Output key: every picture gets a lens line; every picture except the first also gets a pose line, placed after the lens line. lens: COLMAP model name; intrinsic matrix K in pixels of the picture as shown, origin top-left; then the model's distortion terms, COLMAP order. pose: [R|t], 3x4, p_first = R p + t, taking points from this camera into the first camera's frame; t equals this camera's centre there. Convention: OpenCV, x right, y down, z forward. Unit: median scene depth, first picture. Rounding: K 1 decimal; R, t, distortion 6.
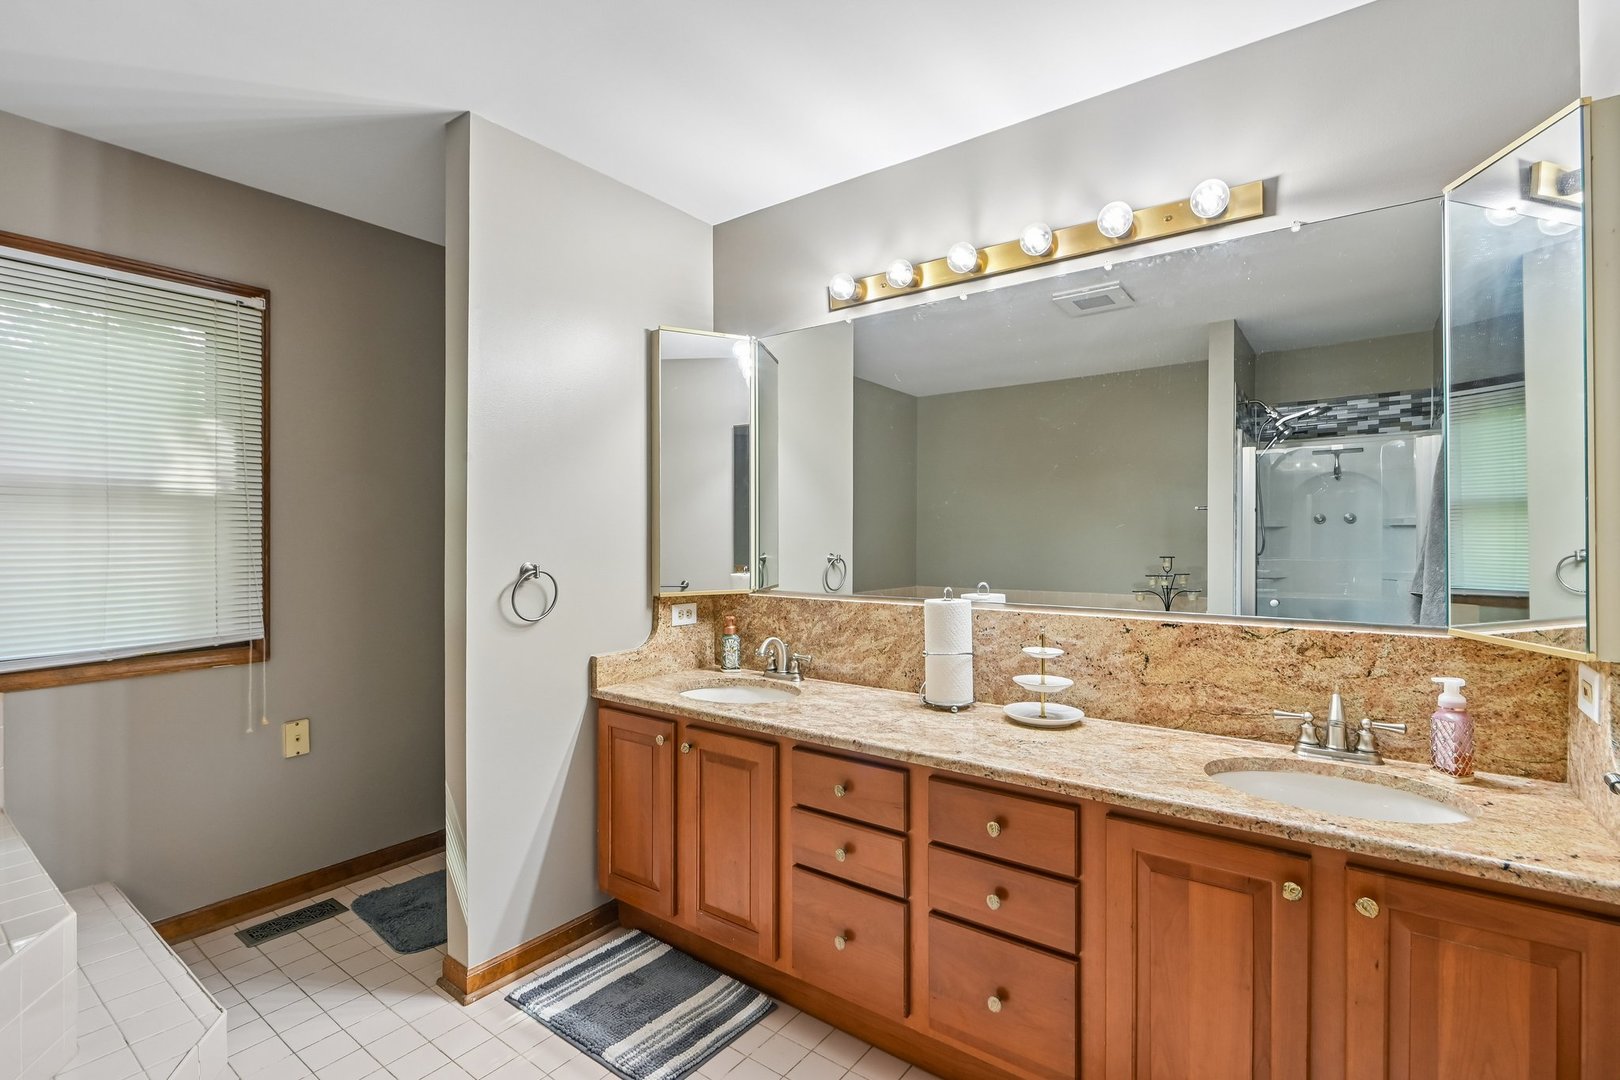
lens RADIAL K [[744.0, 0, 785.7], [0, 744.0, 533.7], [0, 0, 1]] dist [-0.006120, -0.001380]
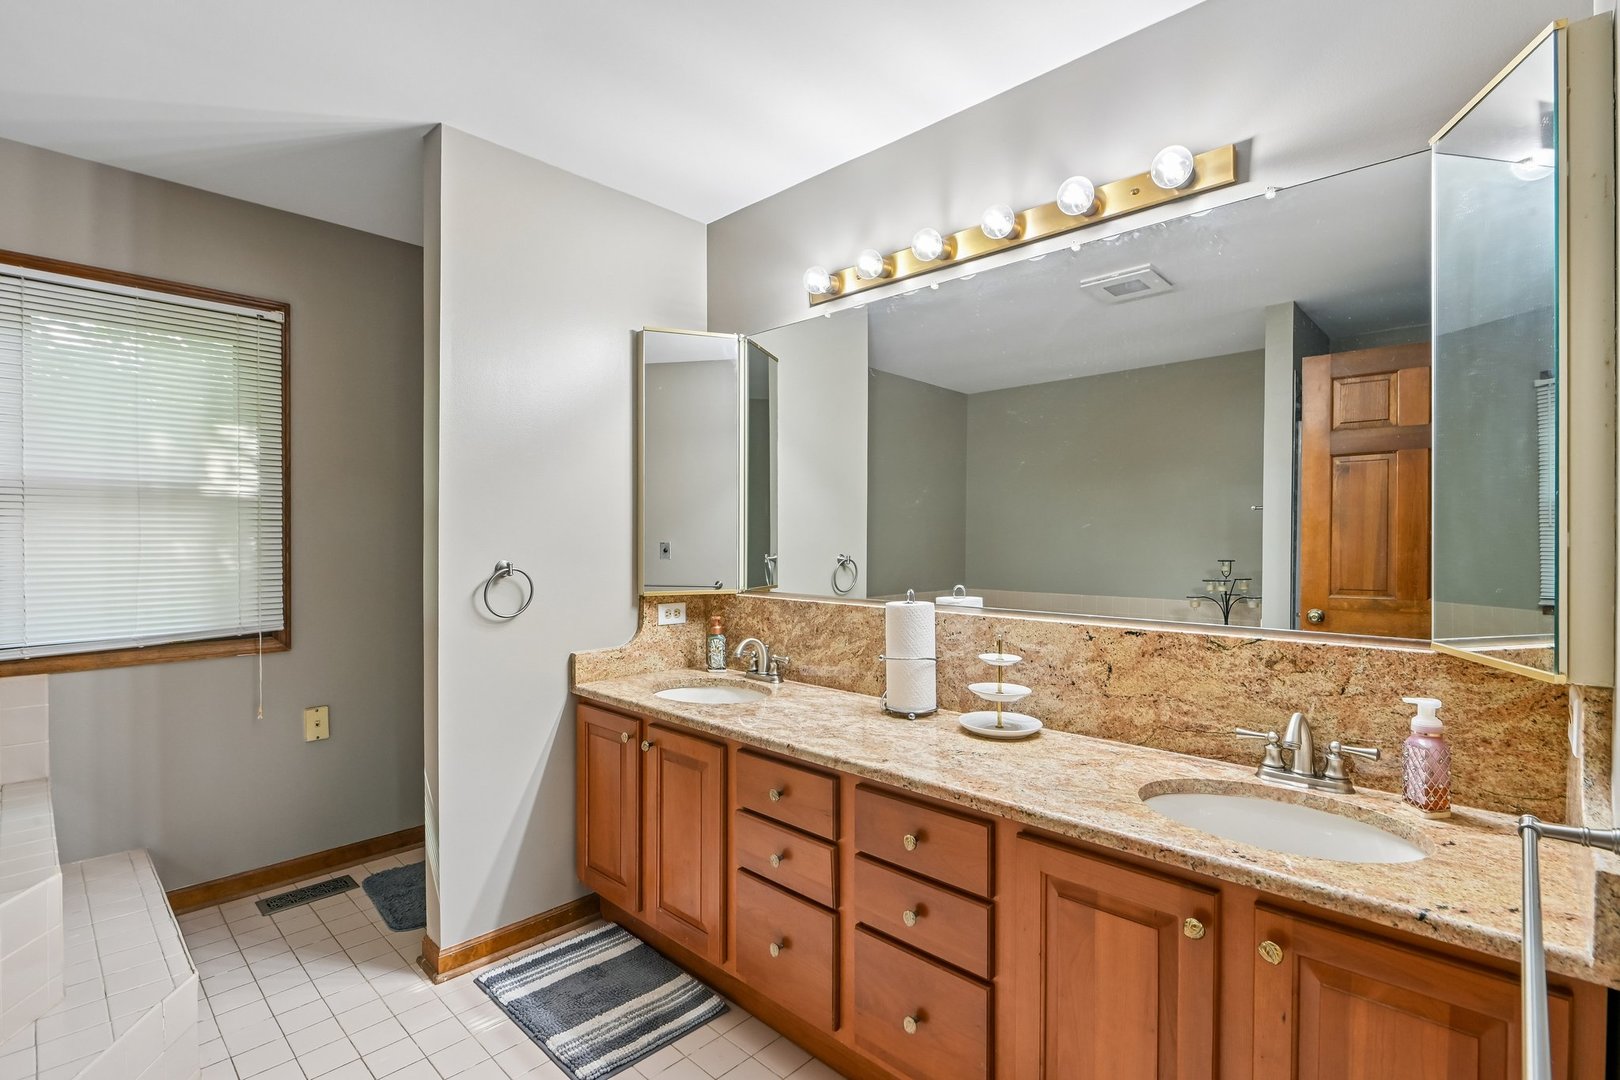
lens RADIAL K [[744.0, 0, 801.1], [0, 744.0, 542.0], [0, 0, 1]] dist [-0.006120, -0.001380]
pose [[0.992950, 0.004418, -0.118450, 0.207785], [-0.003413, 0.999956, 0.008690, 0.003032], [0.118483, -0.008224, 0.992922, 0.031717]]
